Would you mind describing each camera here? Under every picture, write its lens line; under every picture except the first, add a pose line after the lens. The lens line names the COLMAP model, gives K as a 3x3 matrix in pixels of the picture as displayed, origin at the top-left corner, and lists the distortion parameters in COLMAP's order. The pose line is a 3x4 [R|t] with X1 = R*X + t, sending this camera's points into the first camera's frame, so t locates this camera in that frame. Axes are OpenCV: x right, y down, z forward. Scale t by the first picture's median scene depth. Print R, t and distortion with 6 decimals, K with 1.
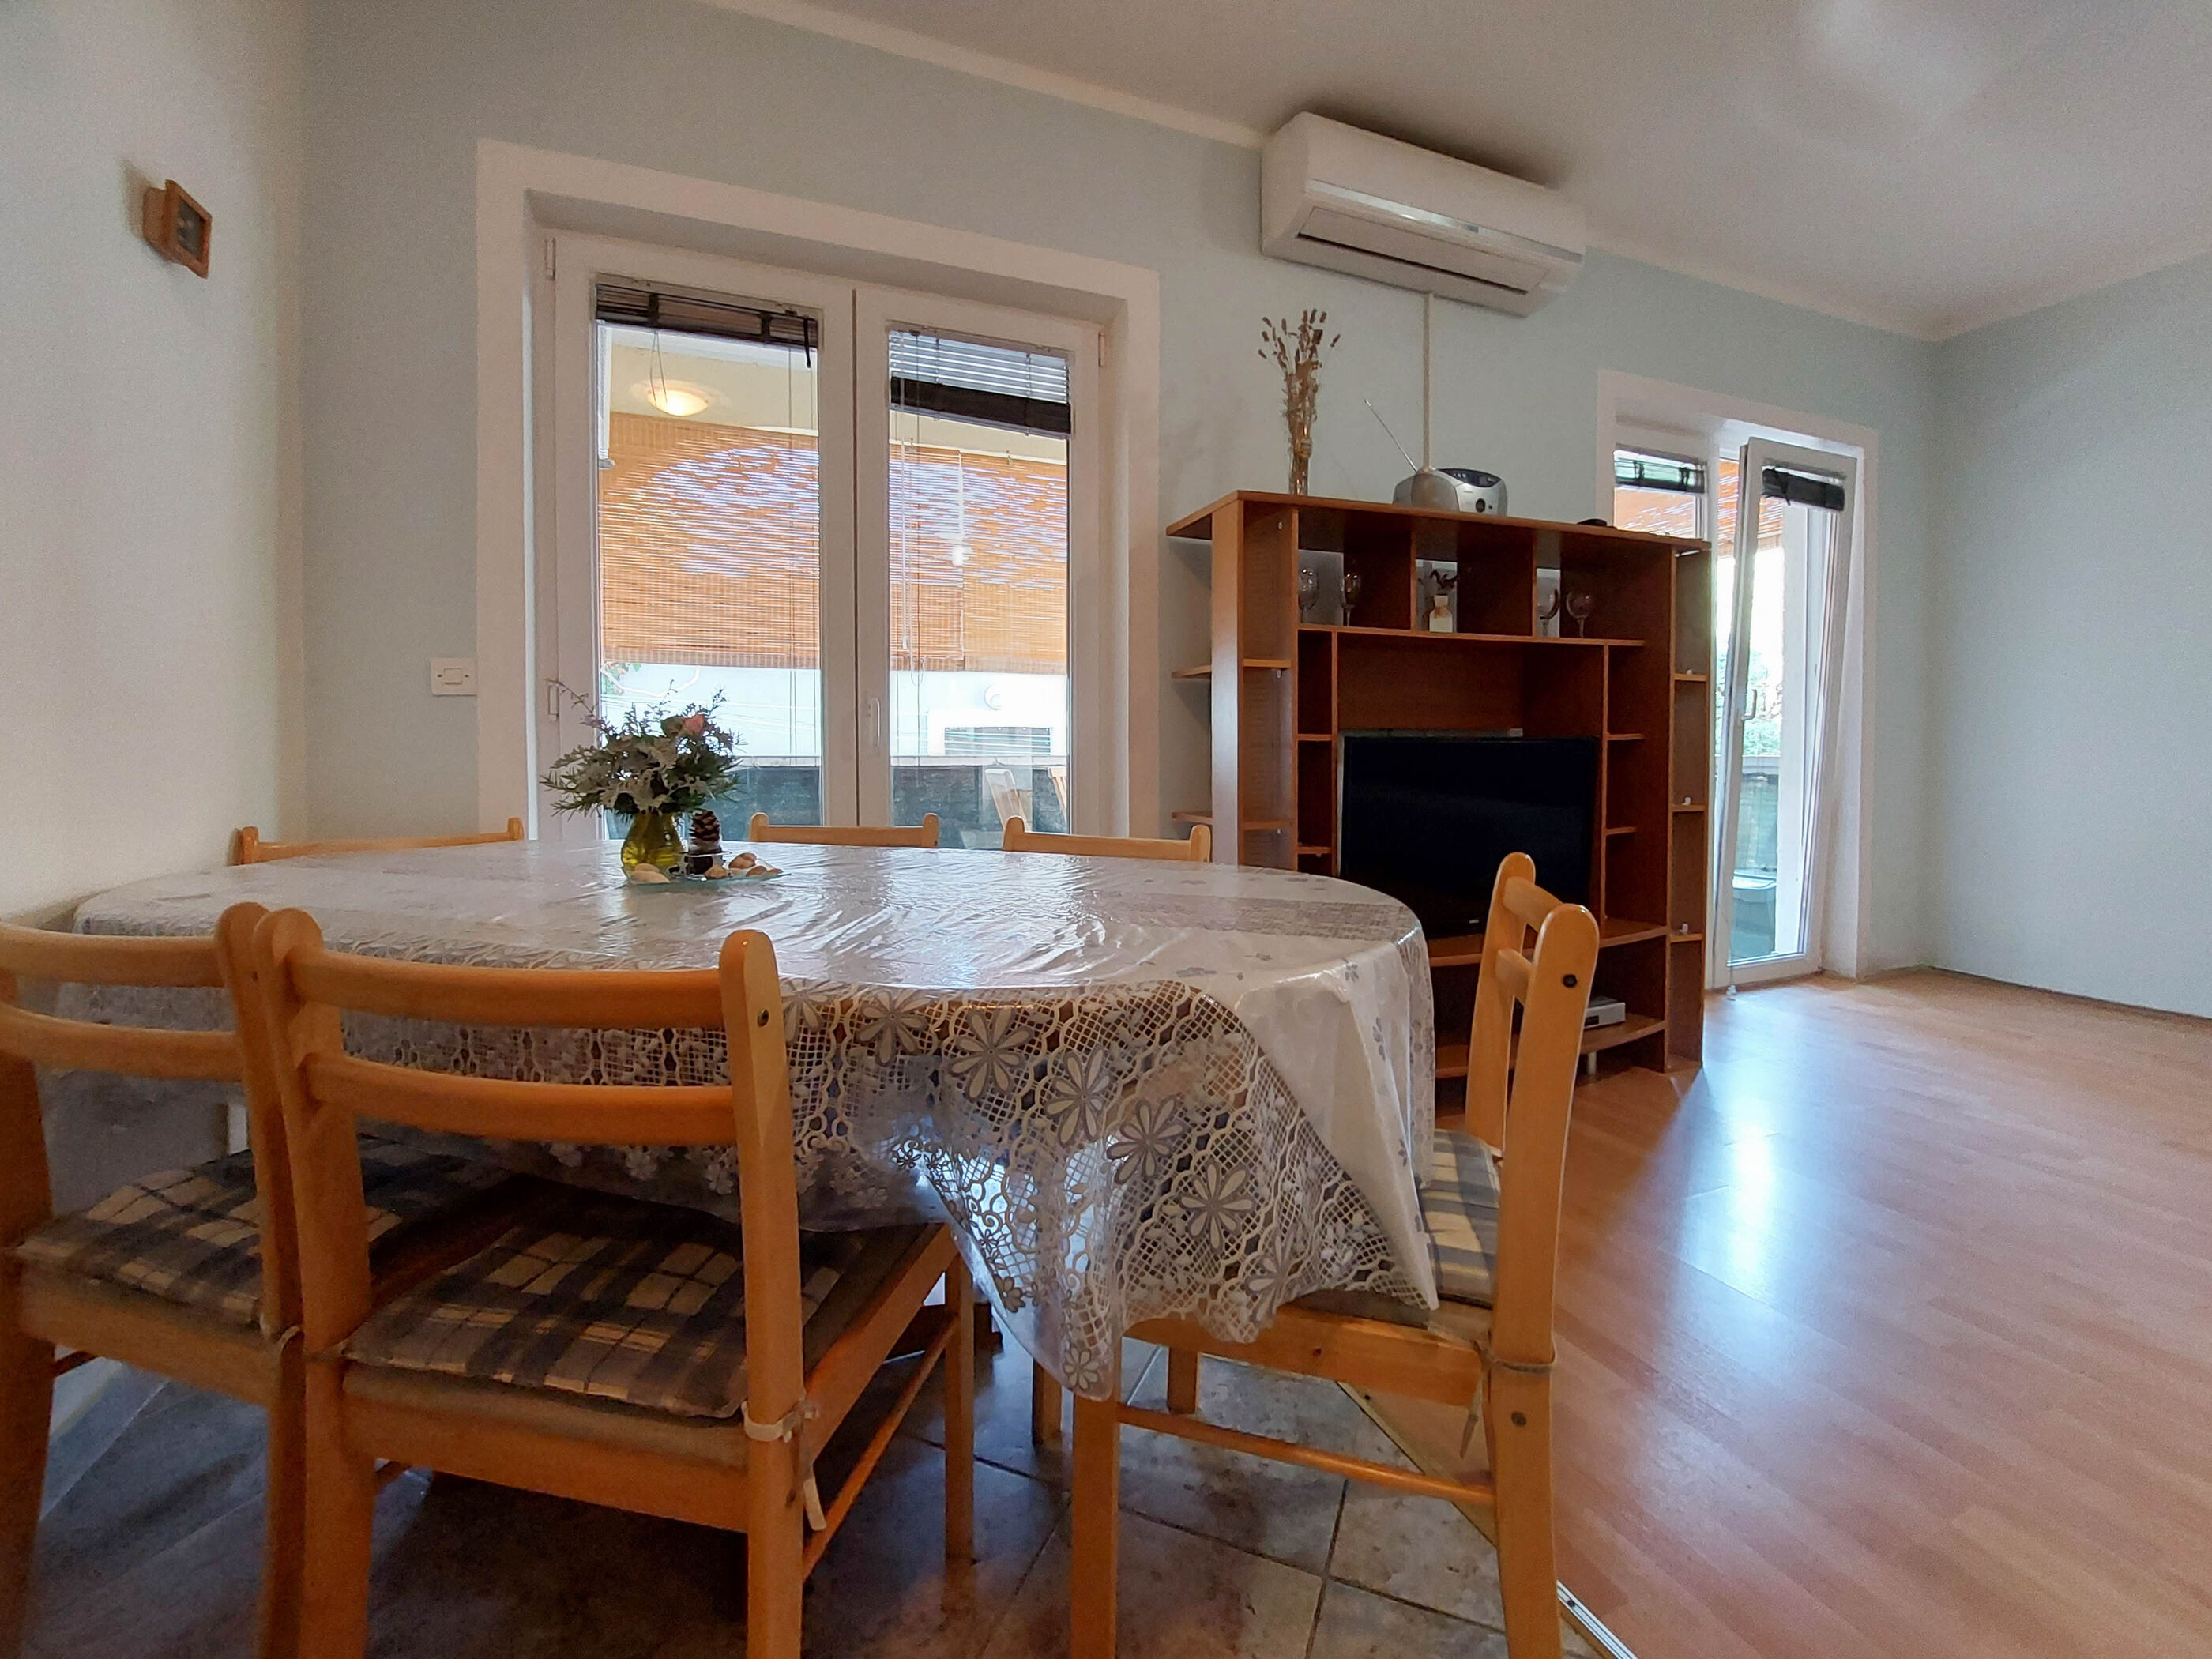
lens RADIAL K [[920.1, 0, 1112.2], [0, 920.1, 780.1], [0, 0, 1]] dist [-0.022347, -0.000298]
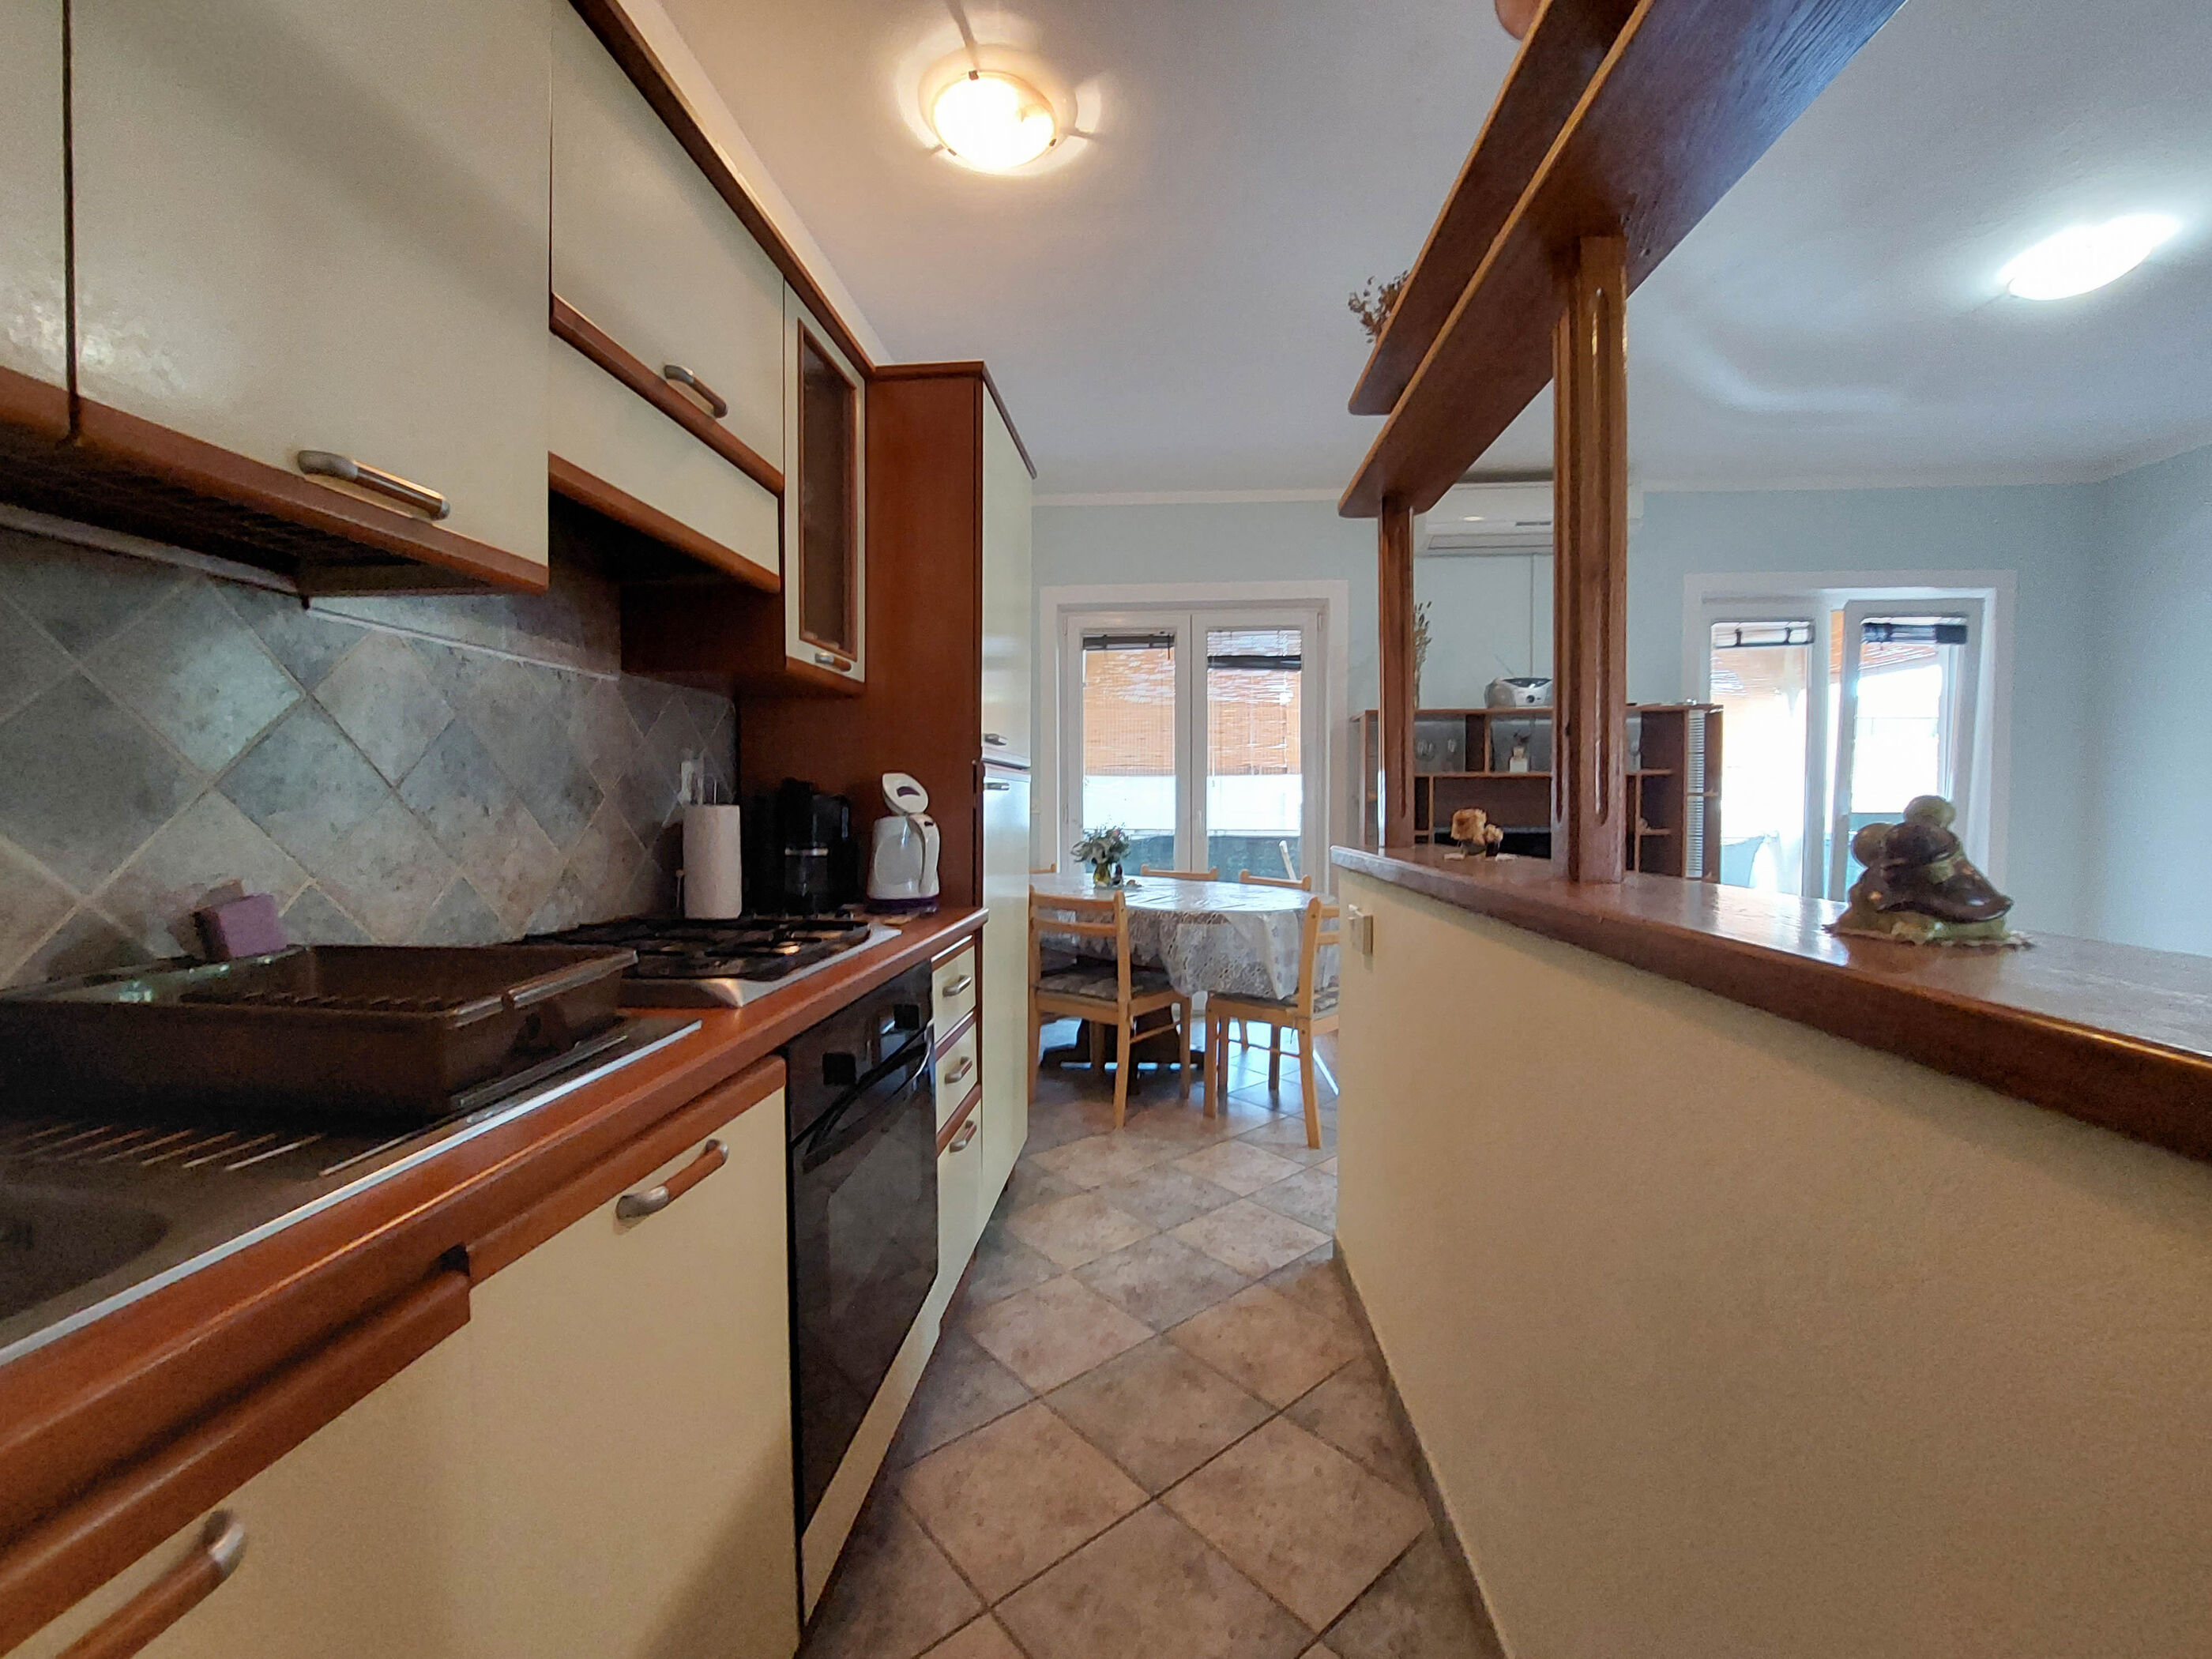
lens RADIAL K [[894.7, 0, 1114.2], [0, 894.7, 837.7], [0, 0, 1]] dist [-0.013394, -0.000172]
pose [[0.899229, 0.017183, -0.437141, 0.457760], [-0.014063, 0.999847, 0.010374, -0.045833], [0.437253, -0.003181, 0.899333, -0.912273]]
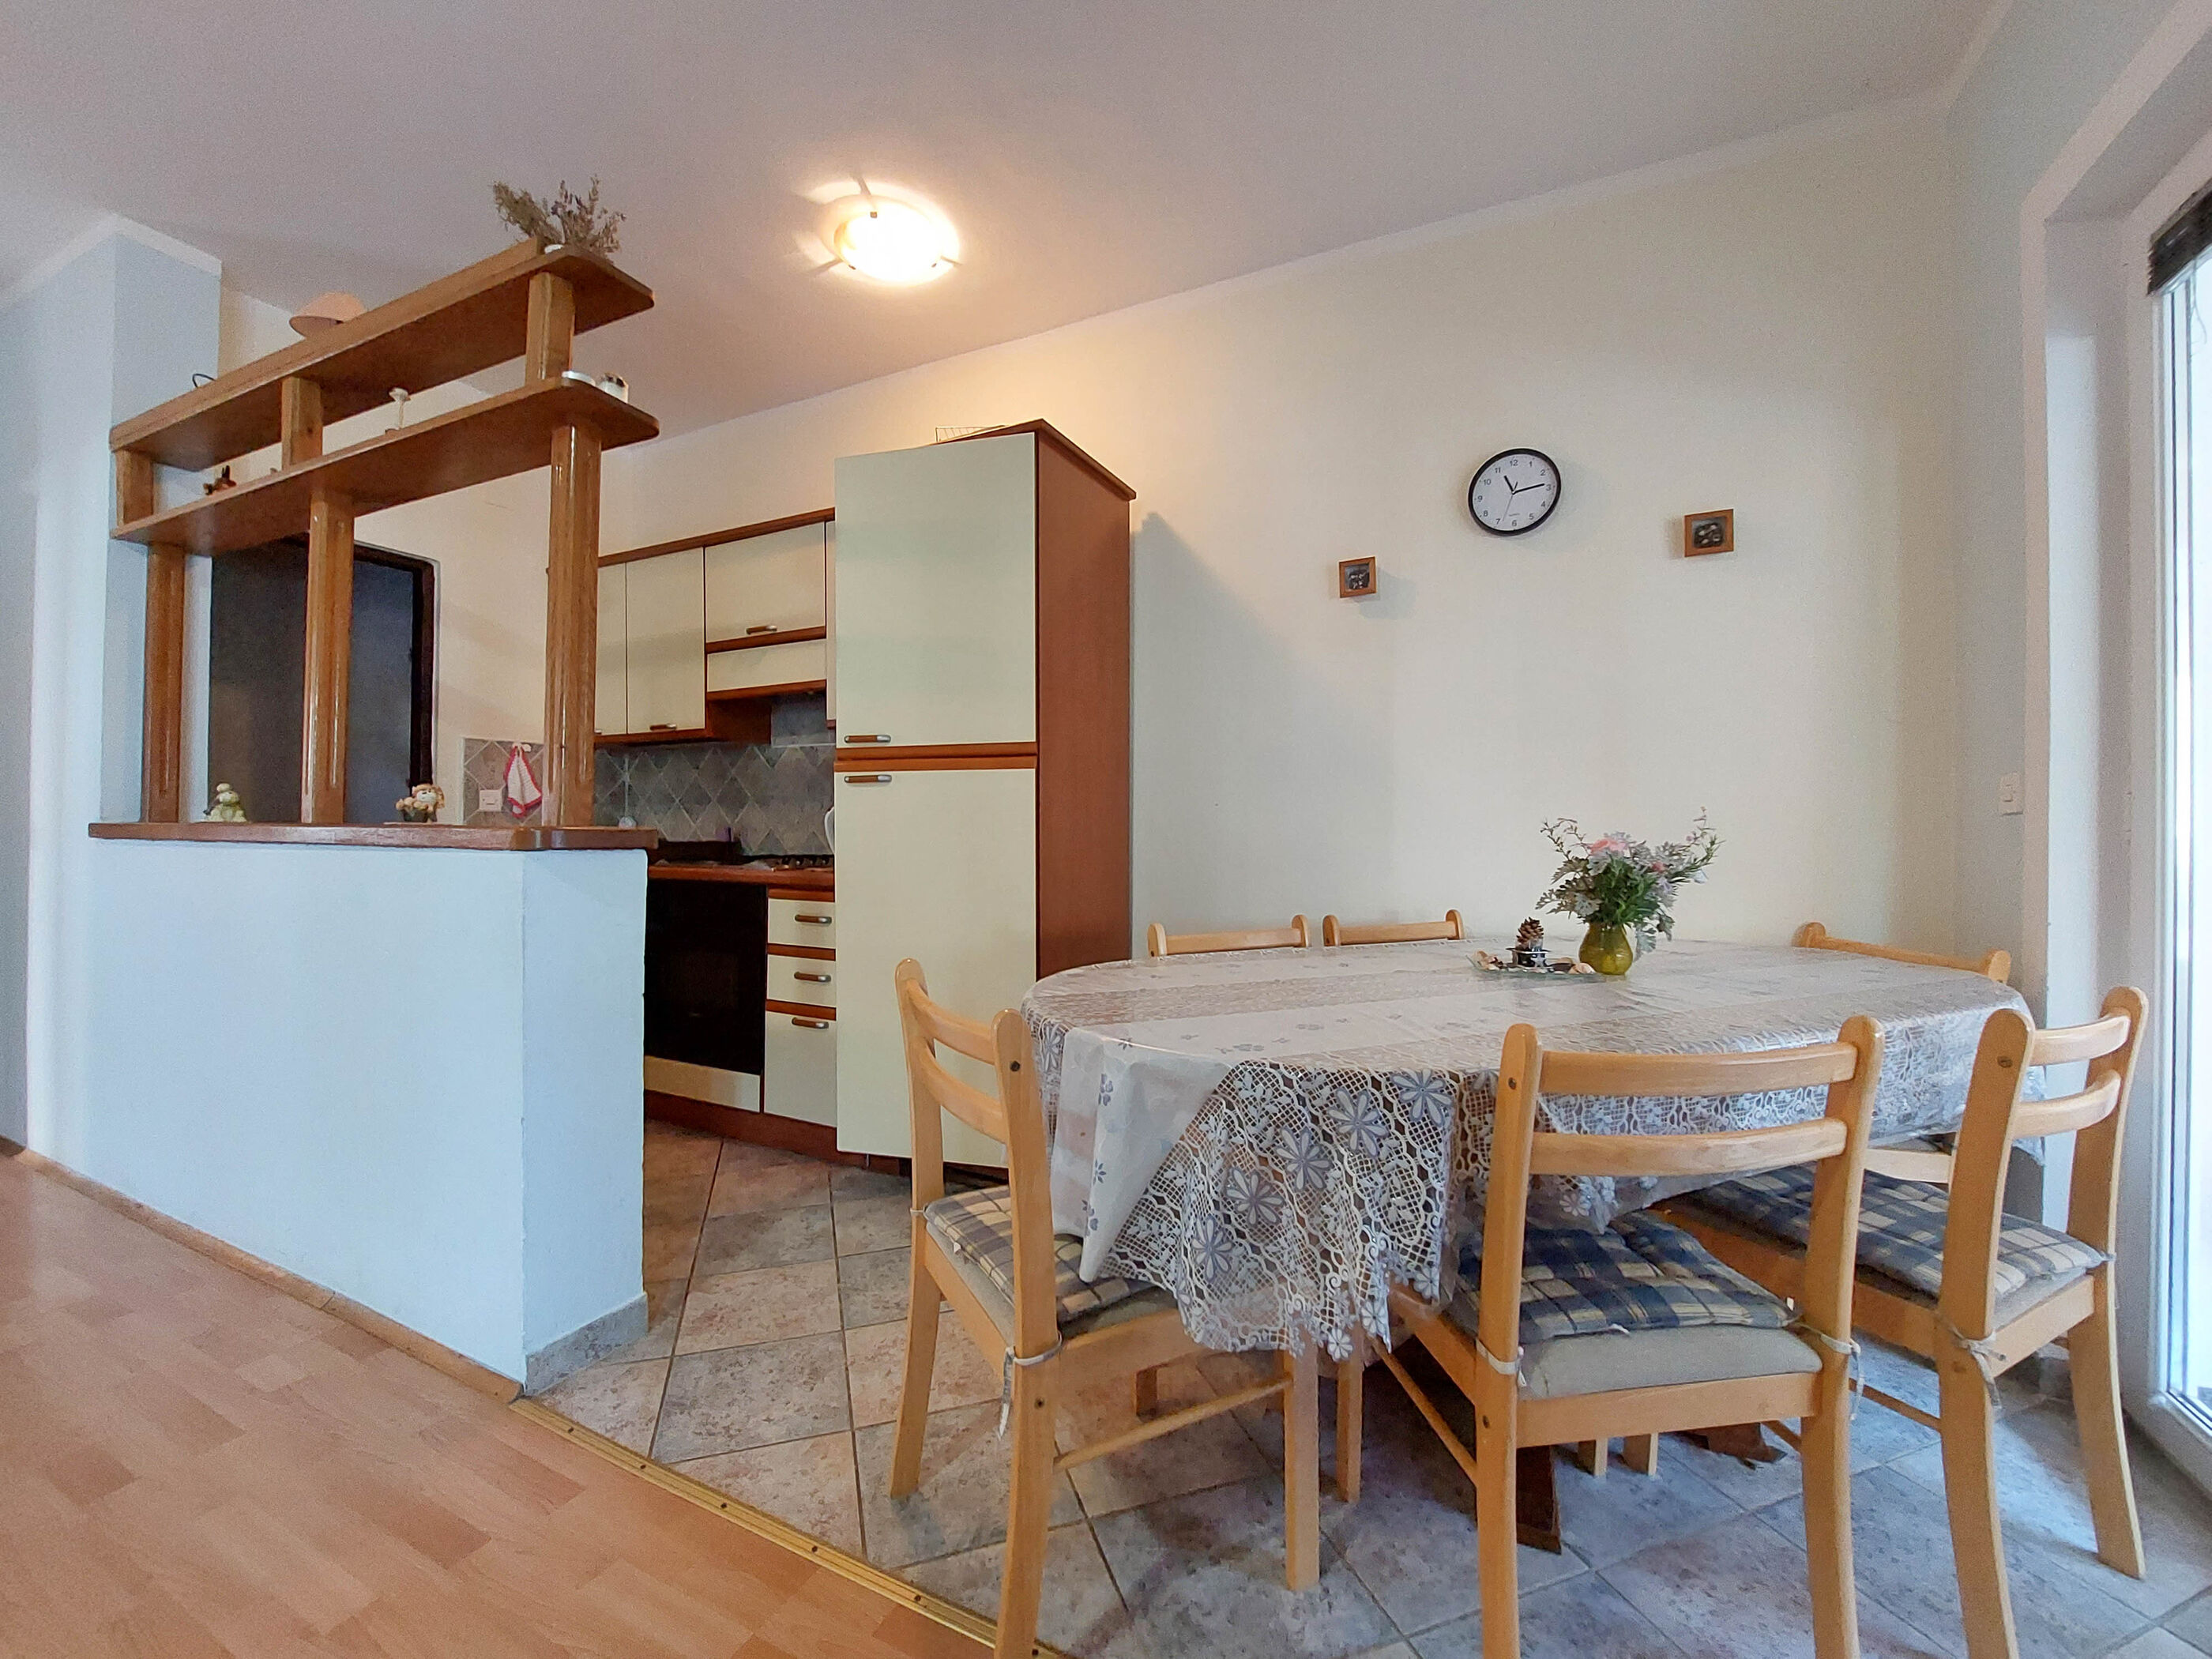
lens RADIAL K [[882.9, 0, 1102.2], [0, 882.9, 827.1], [0, 0, 1]] dist [-0.019030, -0.000241]
pose [[-0.742456, -0.005514, -0.669872, 0.477366], [-0.025001, 0.999498, 0.019482, -0.057076], [0.669428, 0.031212, -0.742221, 0.853044]]
